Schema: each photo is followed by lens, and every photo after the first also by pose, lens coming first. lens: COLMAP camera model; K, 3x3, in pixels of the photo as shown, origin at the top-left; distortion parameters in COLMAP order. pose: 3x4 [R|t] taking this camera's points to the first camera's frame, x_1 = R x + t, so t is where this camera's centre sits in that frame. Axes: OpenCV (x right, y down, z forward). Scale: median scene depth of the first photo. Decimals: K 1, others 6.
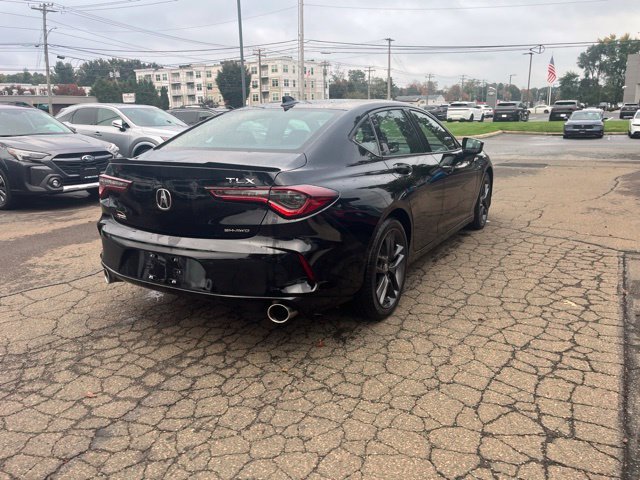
lens RADIAL K [[483.2, 0, 318.1], [0, 483.2, 233.7], [0, 0, 1]] dist [0.074941, -0.094000]
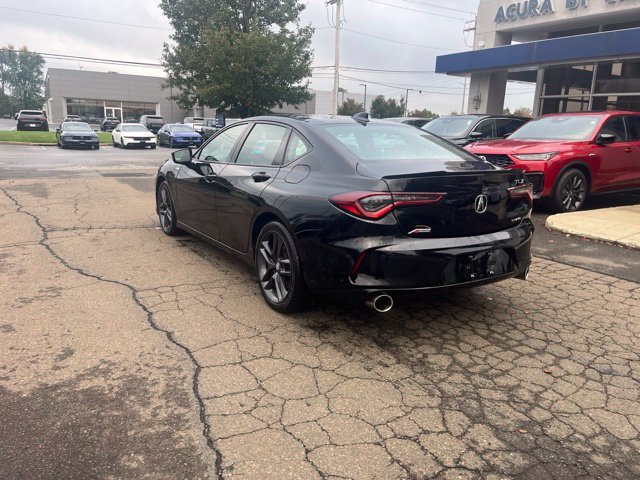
lens RADIAL K [[483.2, 0, 317.6], [0, 483.2, 233.8], [0, 0, 1]] dist [0.074941, -0.094000]
pose [[0.472143, -0.156650, 0.867491, -0.917665], [0.173895, 0.981298, 0.082557, -0.099639], [-0.864200, 0.111874, 0.490554, 0.474337]]
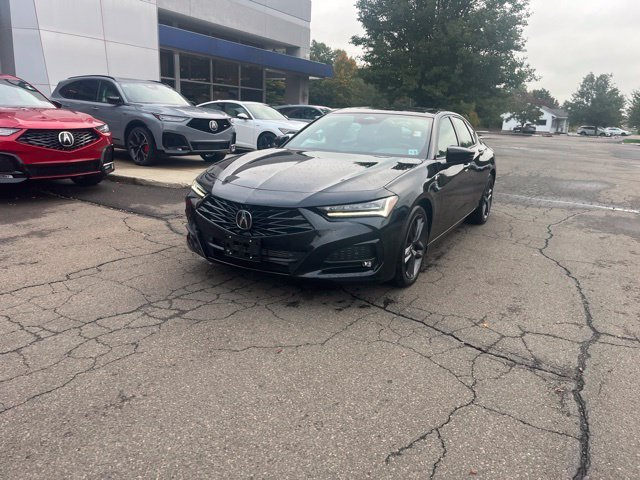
lens RADIAL K [[483.2, 0, 320.1], [0, 483.2, 241.5], [0, 0, 1]] dist [0.074941, -0.094000]
pose [[-0.999697, -0.017990, -0.016789, 0.255336], [-0.023795, 0.880576, 0.473307, -0.556068], [0.006270, 0.473563, -0.880738, 2.272531]]
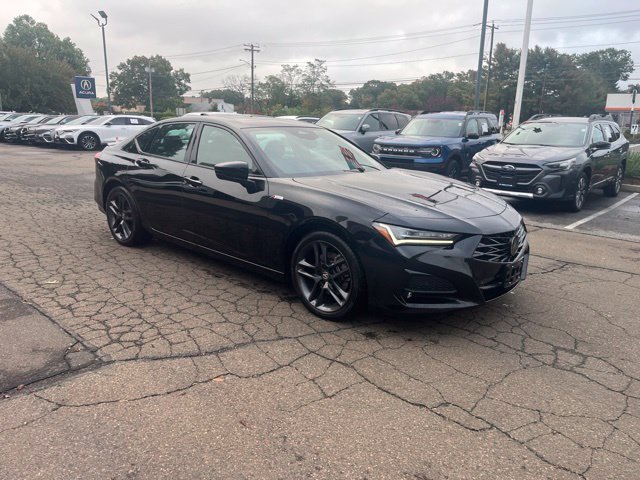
lens RADIAL K [[483.2, 0, 318.9], [0, 483.2, 237.7], [0, 0, 1]] dist [0.074941, -0.094000]
pose [[-0.192744, 0.241568, -0.951049, 1.186357], [-0.254746, 0.923672, 0.286243, -0.374441], [0.947604, 0.297448, -0.116494, 1.354246]]
